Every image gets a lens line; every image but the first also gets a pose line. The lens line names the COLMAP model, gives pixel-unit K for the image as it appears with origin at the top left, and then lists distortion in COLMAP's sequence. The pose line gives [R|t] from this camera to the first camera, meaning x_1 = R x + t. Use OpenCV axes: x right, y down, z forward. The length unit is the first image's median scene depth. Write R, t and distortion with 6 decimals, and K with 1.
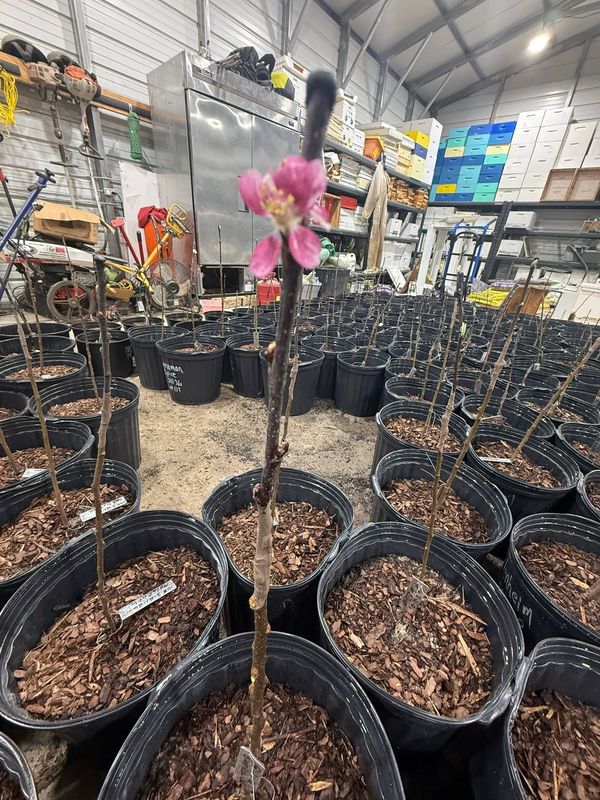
lens RADIAL K [[319.3, 0, 300.0], [0, 319.3, 400.0], [0, 0, 1]] dist [-0.000694, 0.000076]
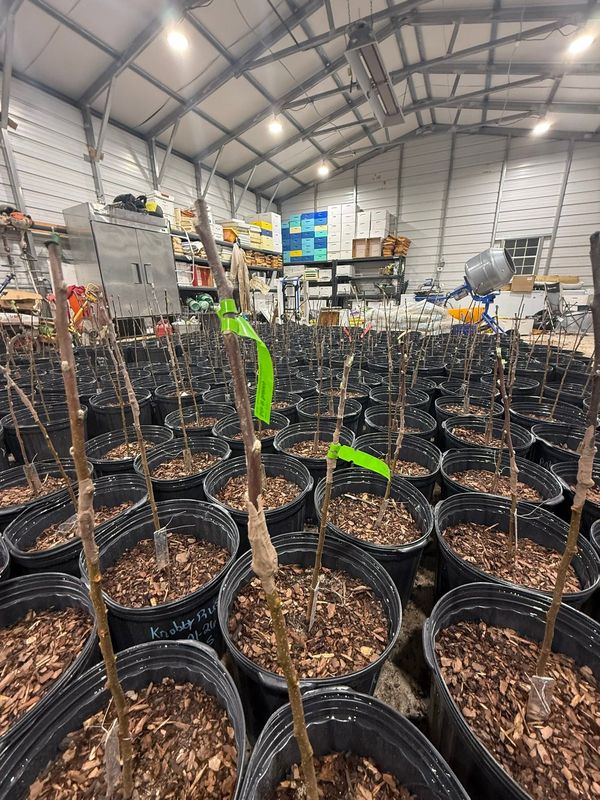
lens RADIAL K [[319.3, 0, 300.0], [0, 319.3, 400.0], [0, 0, 1]] dist [-0.000694, 0.000076]
pose [[0.966458, -0.154876, 0.204874, 0.120748], [0.181813, 0.976002, -0.119852, 0.198302], [-0.181395, 0.153081, 0.971423, -0.382116]]
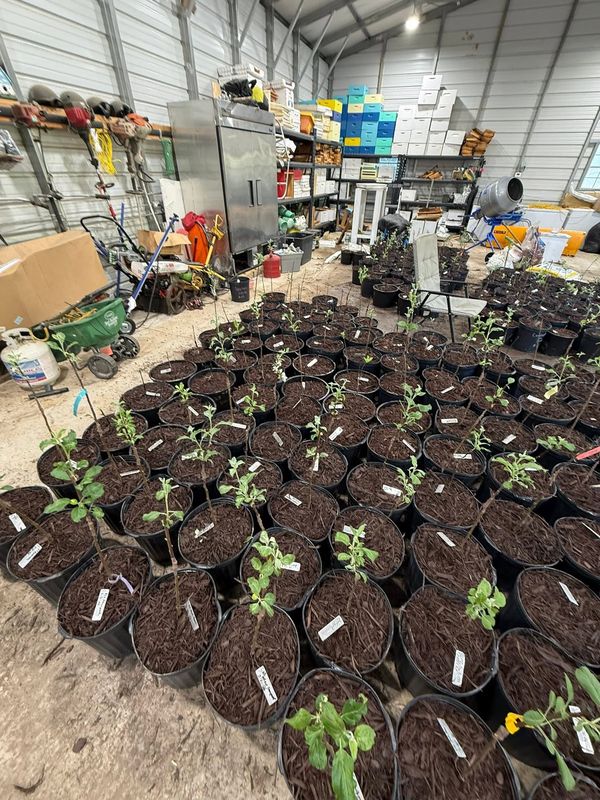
lens RADIAL K [[319.3, 0, 300.0], [0, 319.3, 400.0], [0, 0, 1]] dist [-0.000694, 0.000076]
pose [[0.941931, -0.238288, 0.236611, -0.334270], [0.190543, 0.959452, 0.207714, -0.030189], [-0.276512, -0.150568, 0.949142, -0.310243]]
